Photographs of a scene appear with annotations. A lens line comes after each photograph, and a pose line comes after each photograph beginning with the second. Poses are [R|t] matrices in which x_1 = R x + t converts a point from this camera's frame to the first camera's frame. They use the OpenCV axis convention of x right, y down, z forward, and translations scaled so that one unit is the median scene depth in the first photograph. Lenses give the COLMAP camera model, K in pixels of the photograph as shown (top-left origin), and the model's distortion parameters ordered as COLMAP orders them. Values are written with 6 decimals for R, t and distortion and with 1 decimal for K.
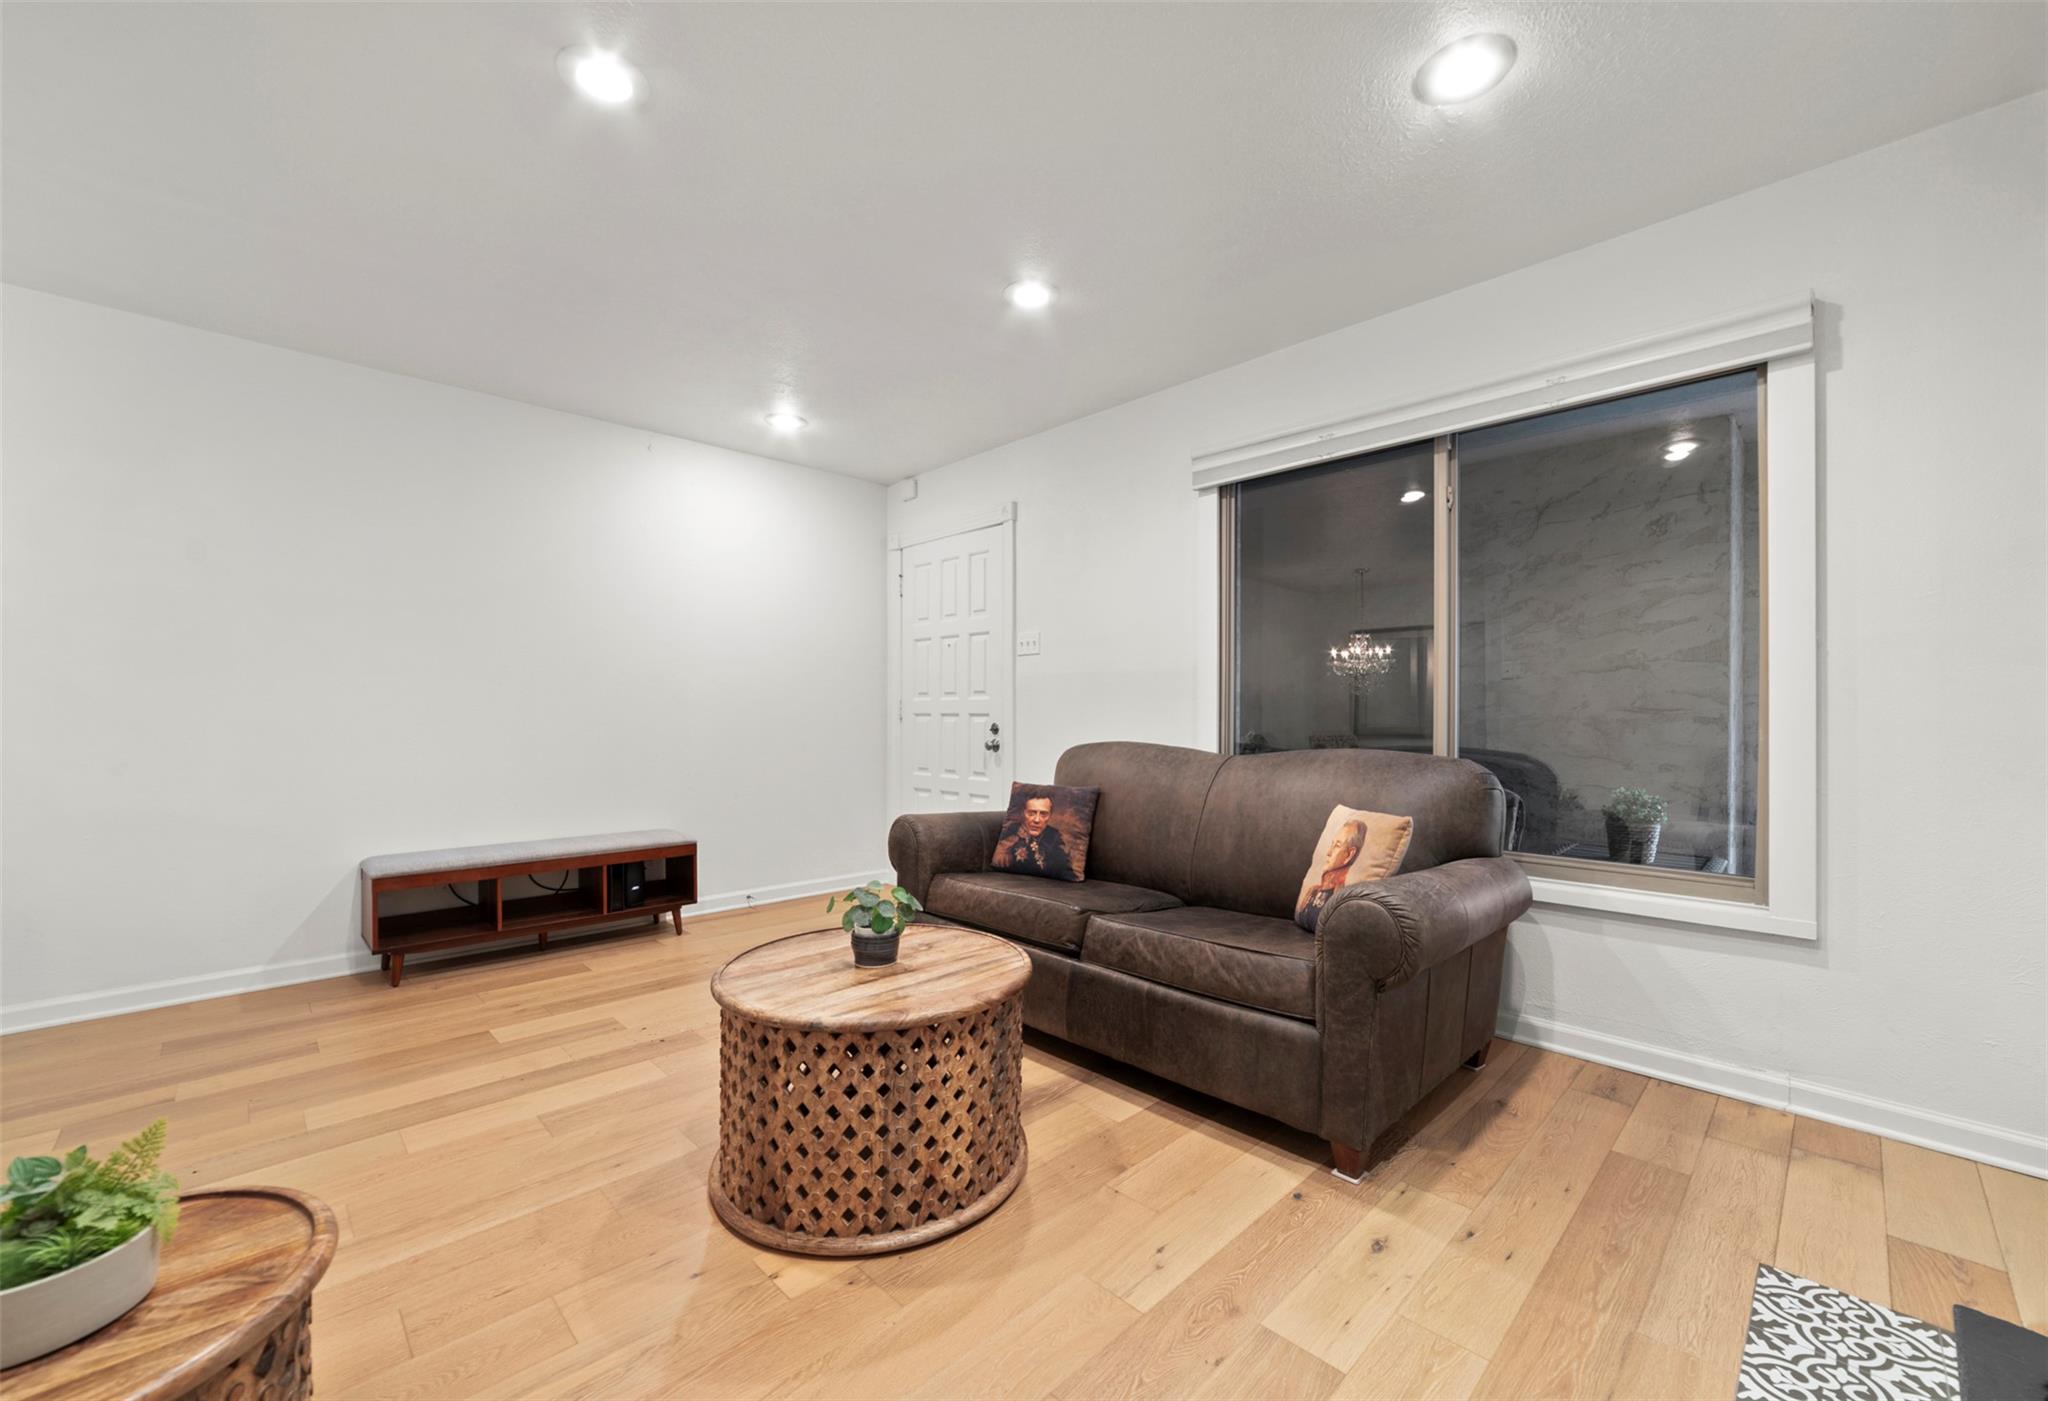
lens RADIAL K [[812.0, 0, 1019.6], [0, 812.0, 714.5], [0, 0, 1]] dist [-0.011321, 0.000463]
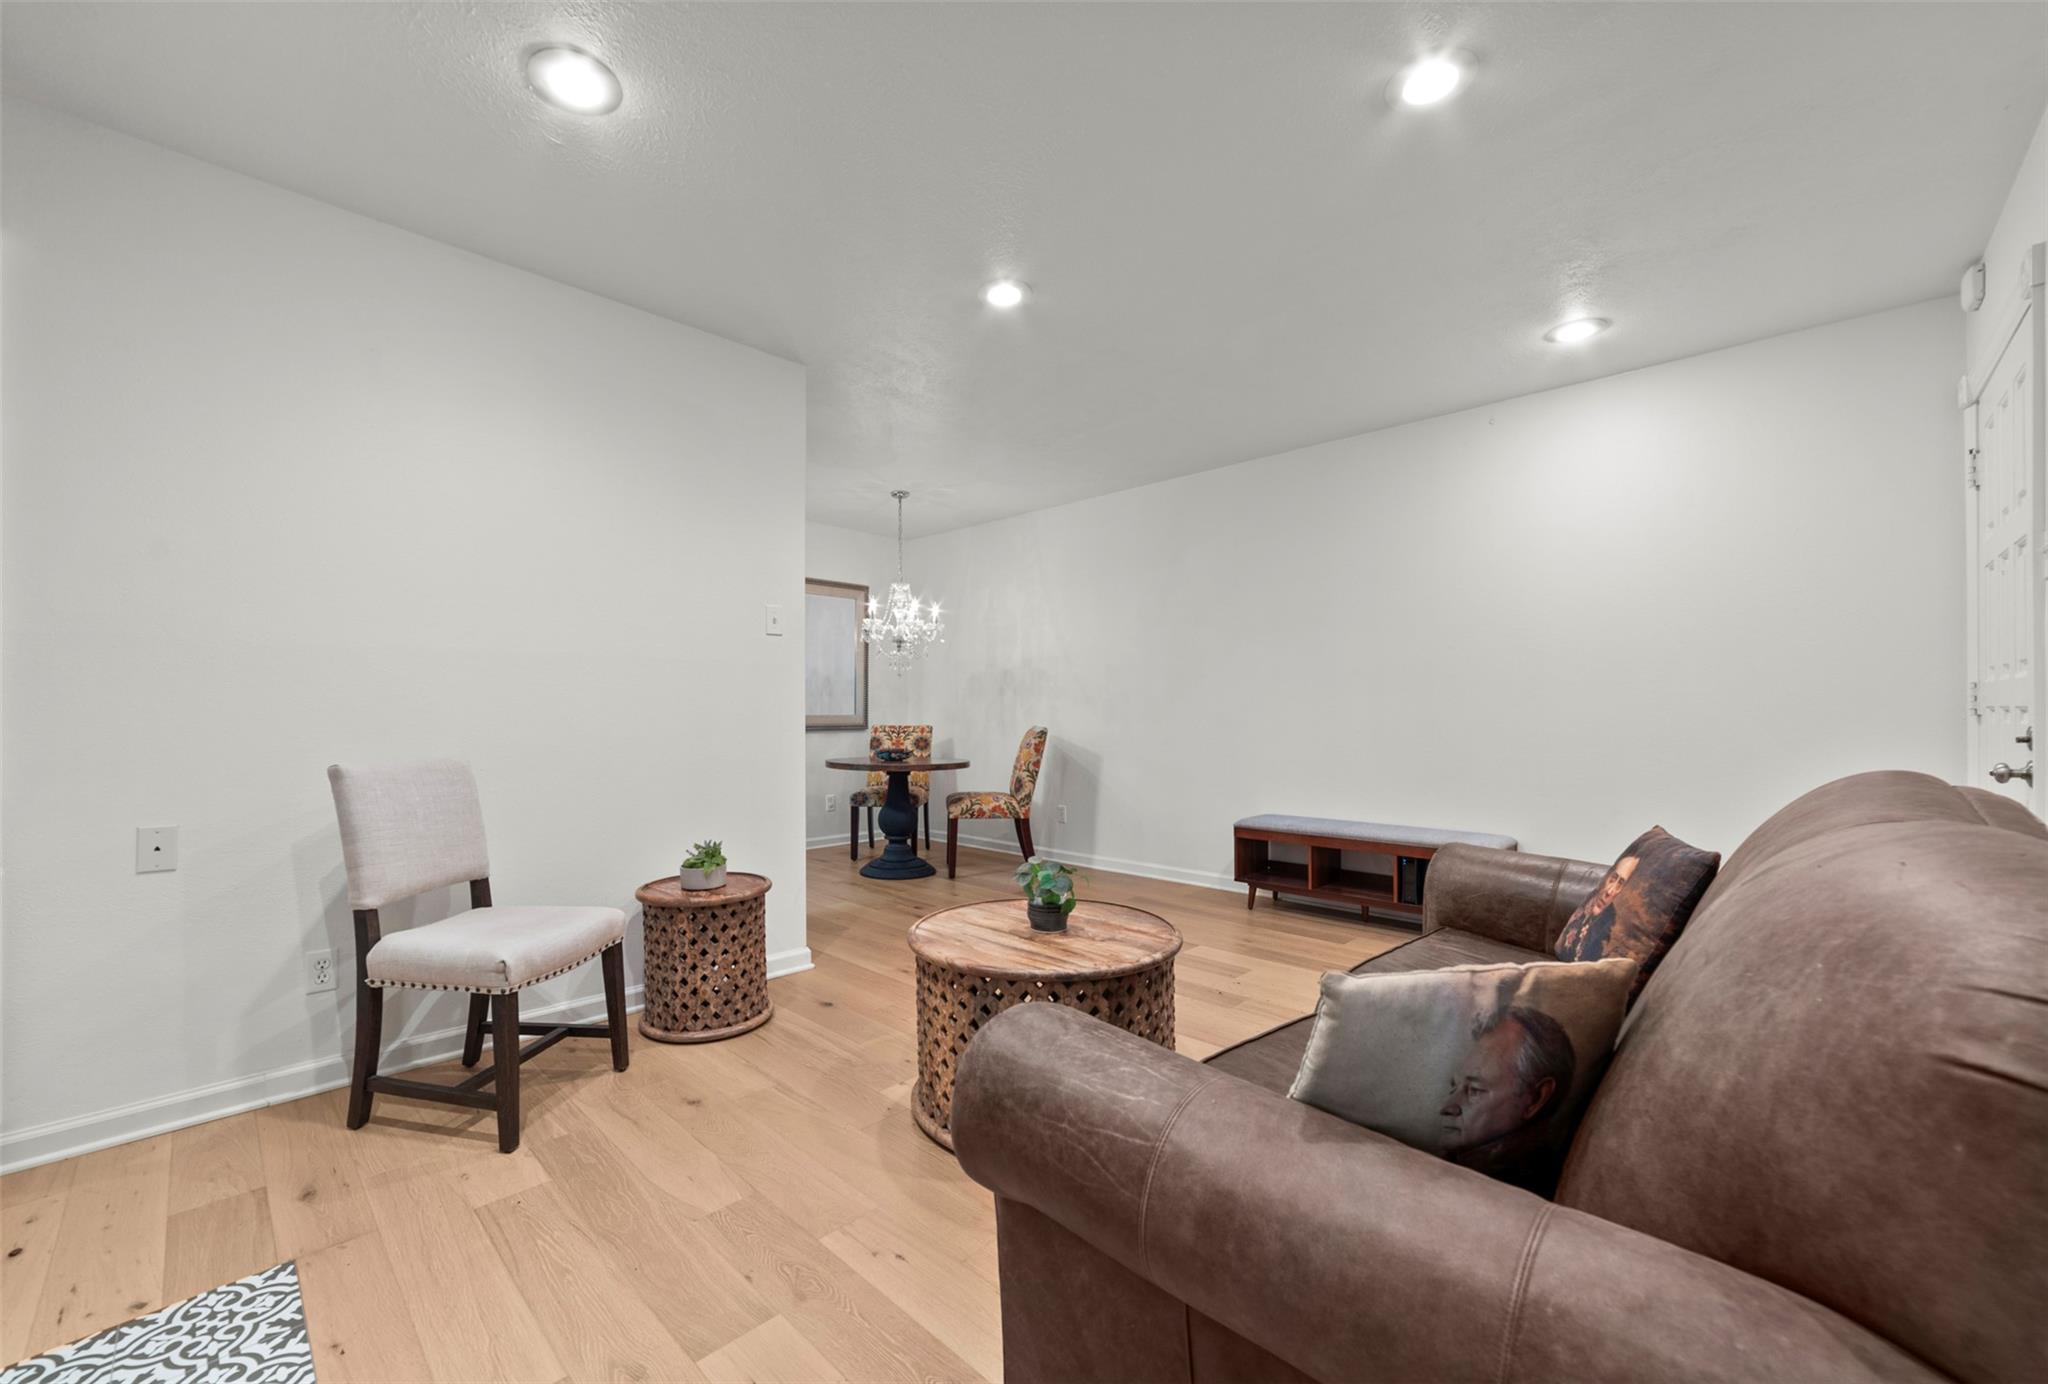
lens RADIAL K [[814.9, 0, 1022.8], [0, 814.9, 704.6], [0, 0, 1]] dist [-0.003708, -0.000442]
pose [[0.031697, -0.007466, -0.999470, 1.117835], [0.005870, 0.999956, -0.007283, -0.003653], [0.999480, -0.005637, 0.031739, 1.065963]]
